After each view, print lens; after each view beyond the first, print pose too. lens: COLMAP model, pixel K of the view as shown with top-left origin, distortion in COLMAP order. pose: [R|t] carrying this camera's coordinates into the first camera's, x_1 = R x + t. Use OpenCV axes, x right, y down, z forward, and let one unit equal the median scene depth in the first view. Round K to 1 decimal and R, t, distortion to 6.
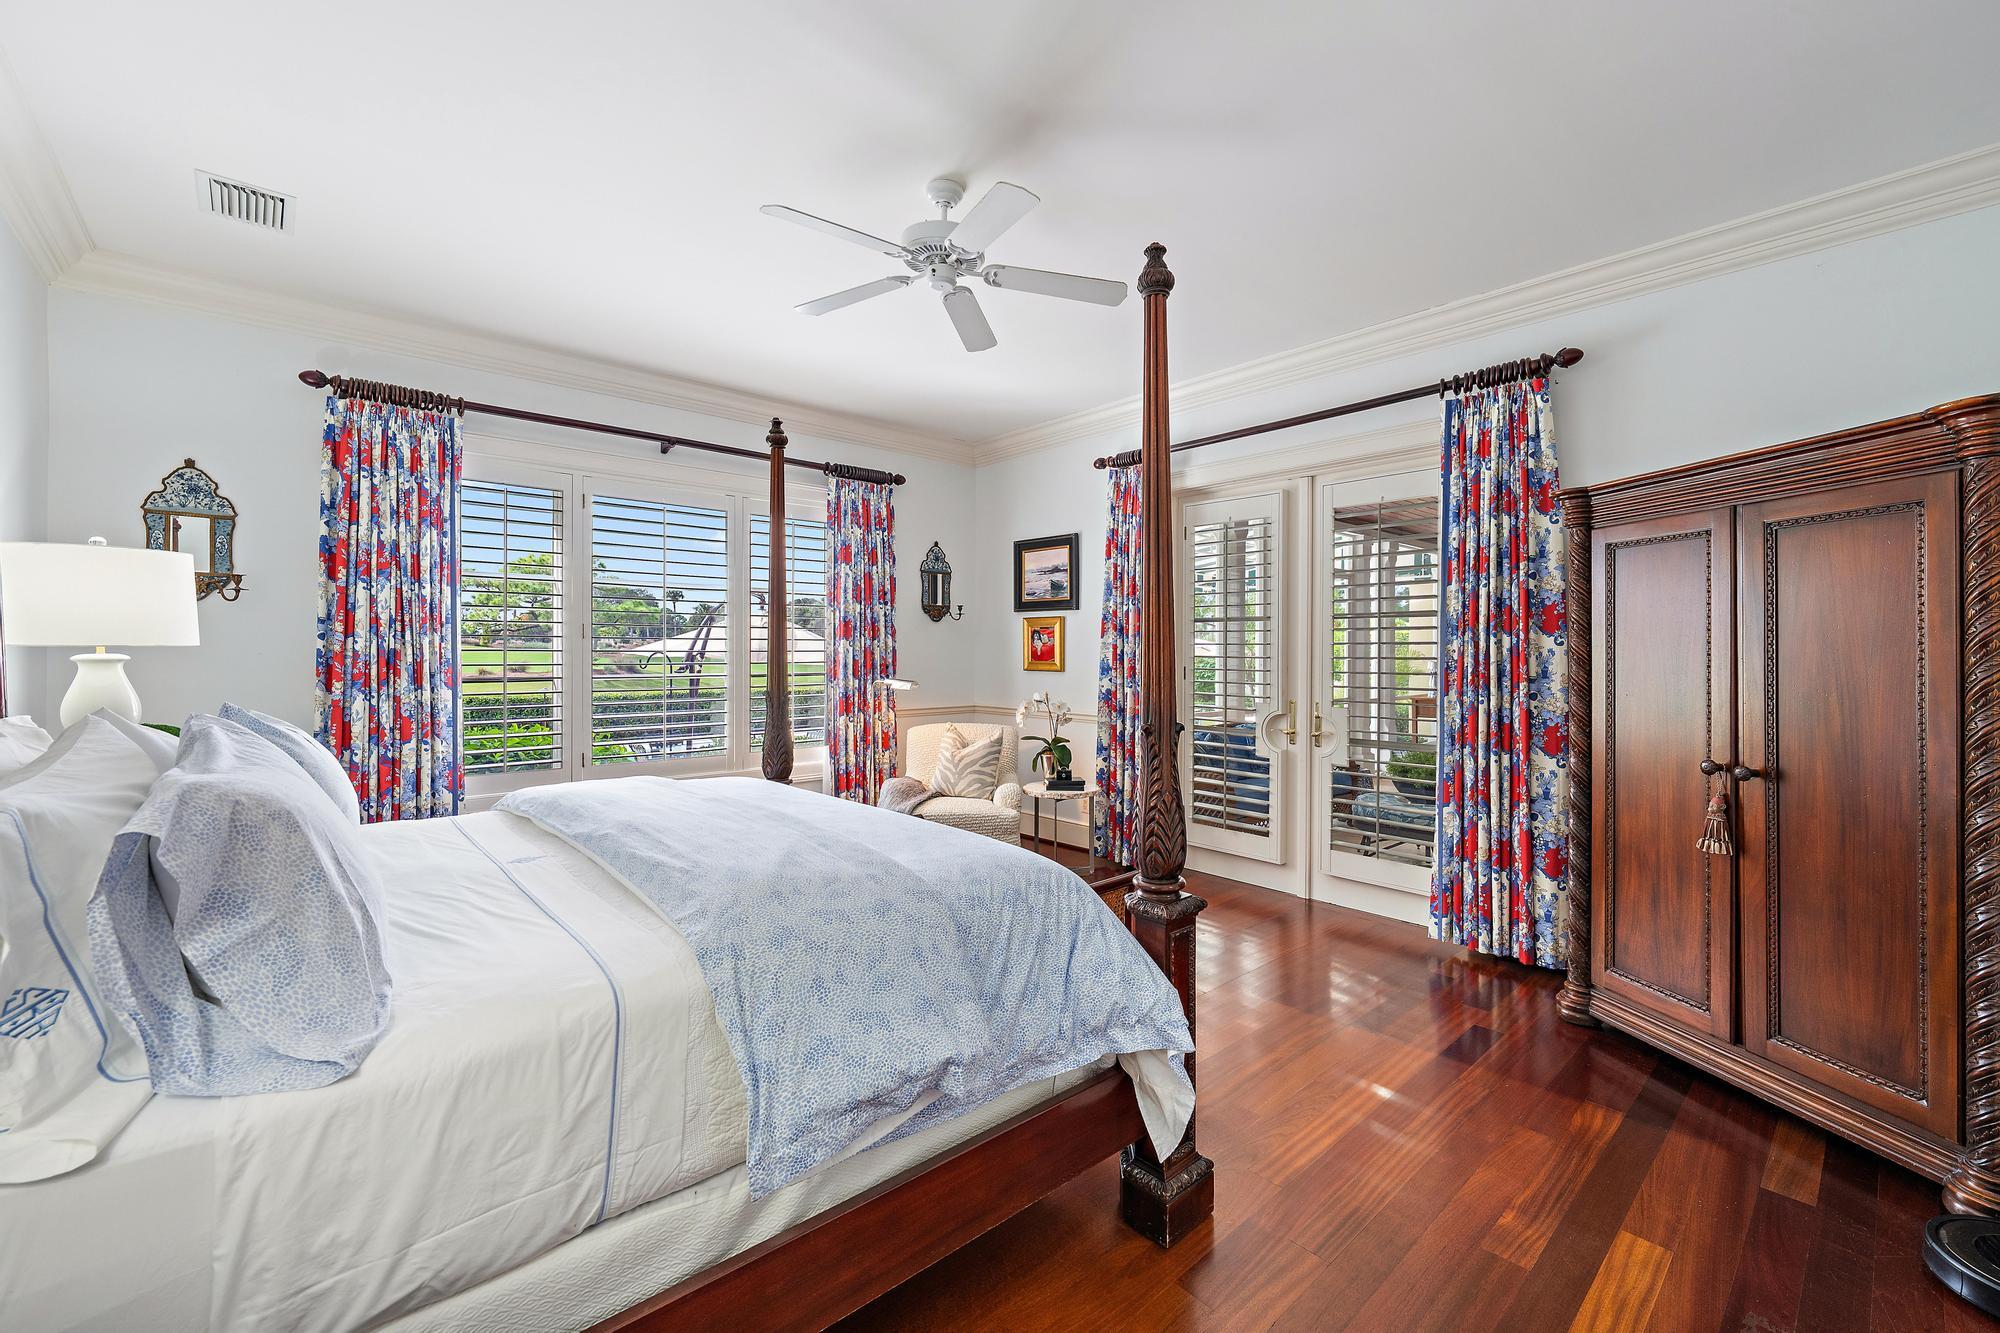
lens RADIAL K [[789.6, 0, 995.9], [0, 789.6, 646.1], [0, 0, 1]] dist [-0.001780, -0.000048]
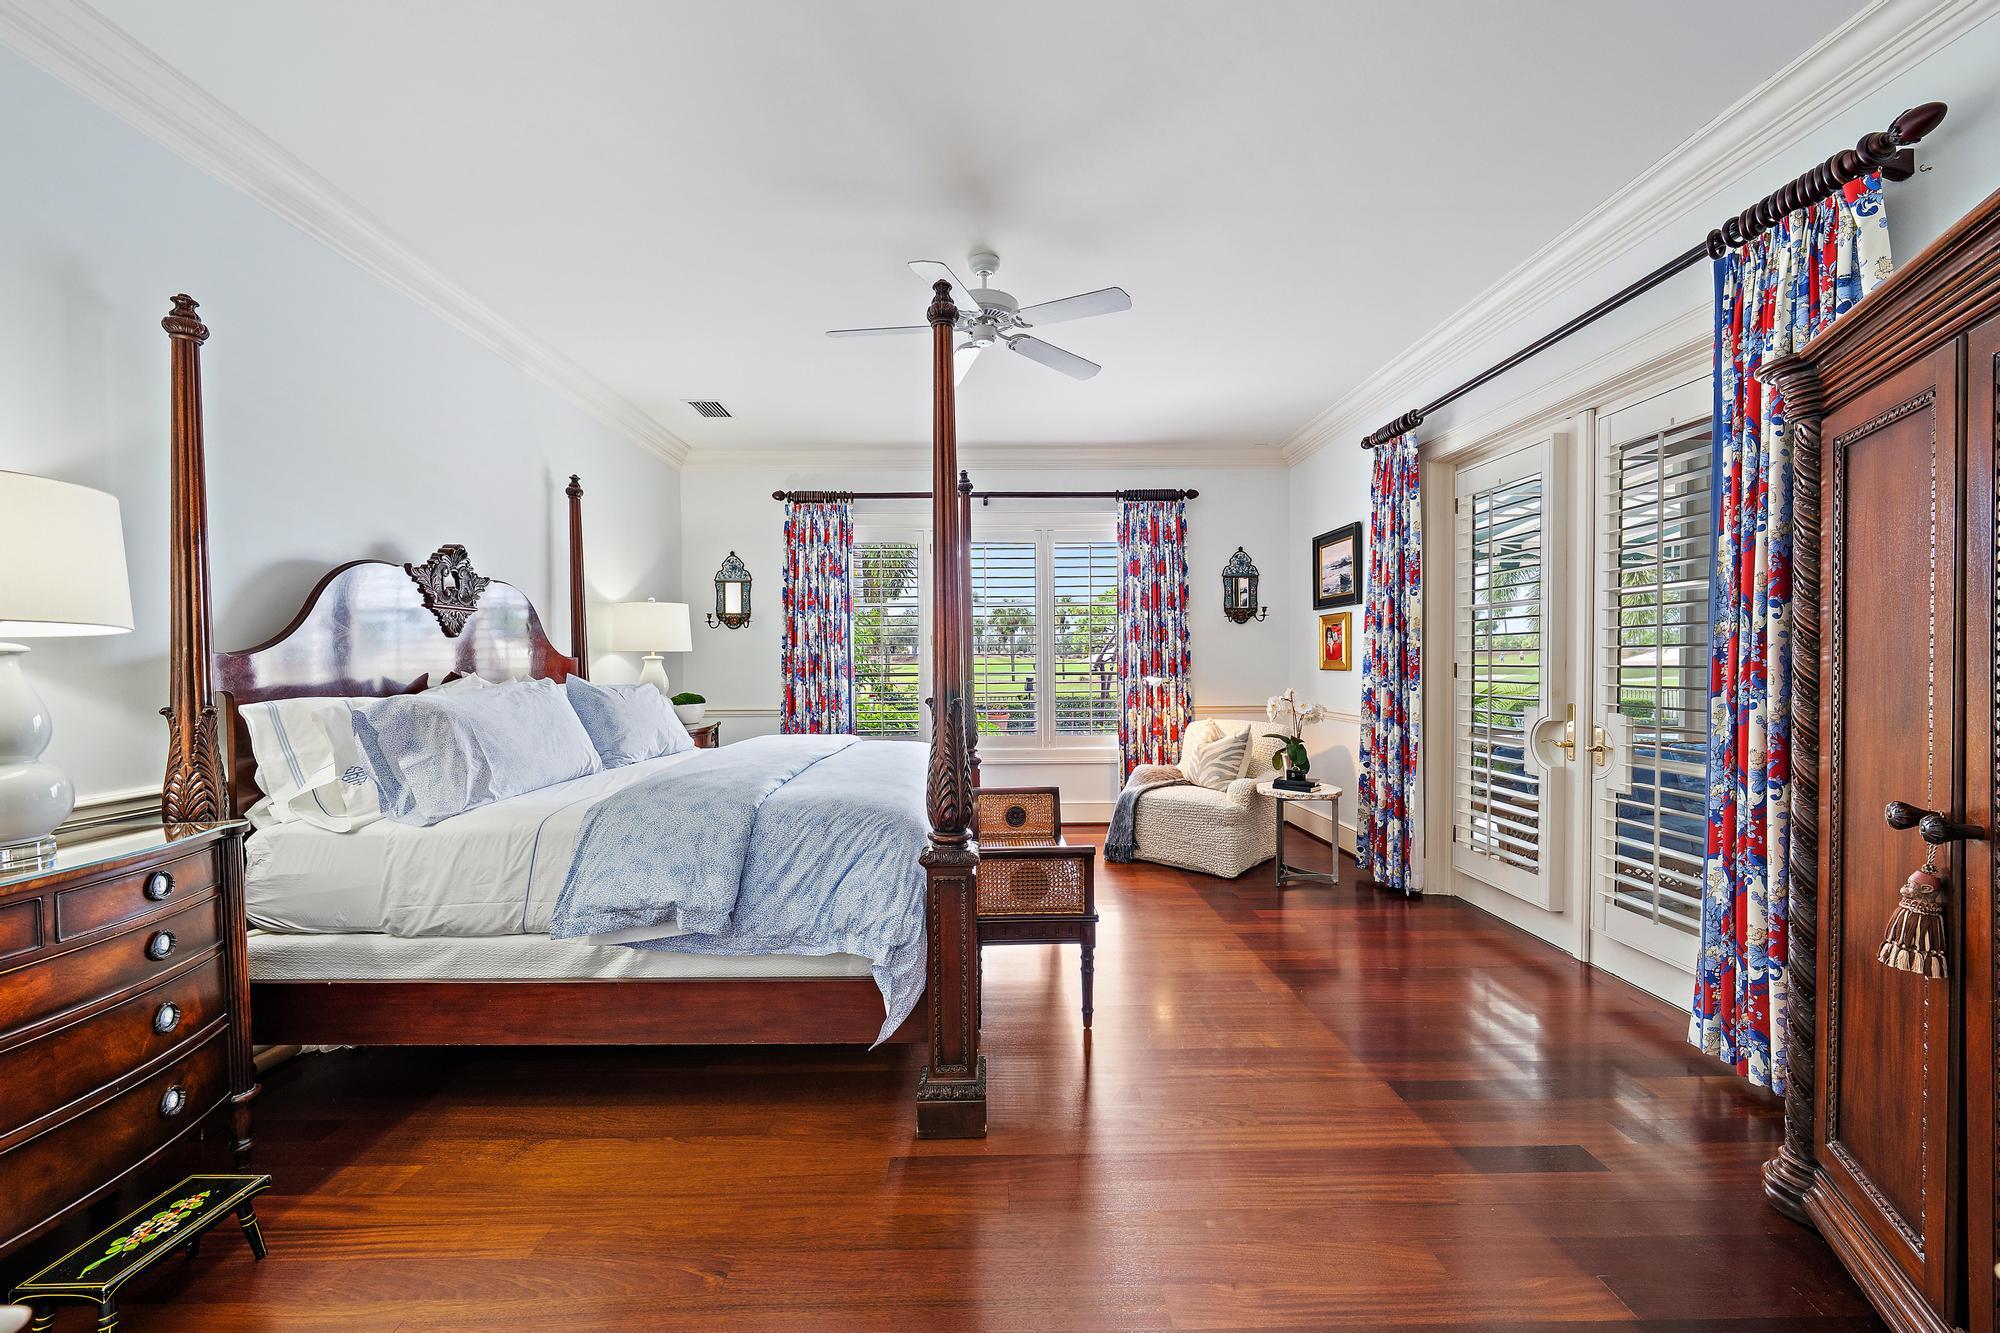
lens RADIAL K [[706.7, 0, 1000.0], [0, 706.7, 666.5], [0, 0, 1]] dist [0.000081, 0.000171]
pose [[0.765522, -0.004370, -0.643395, 0.414424], [0.013193, 0.999873, 0.008905, 0.019324], [0.643275, -0.015305, 0.765482, 0.114704]]
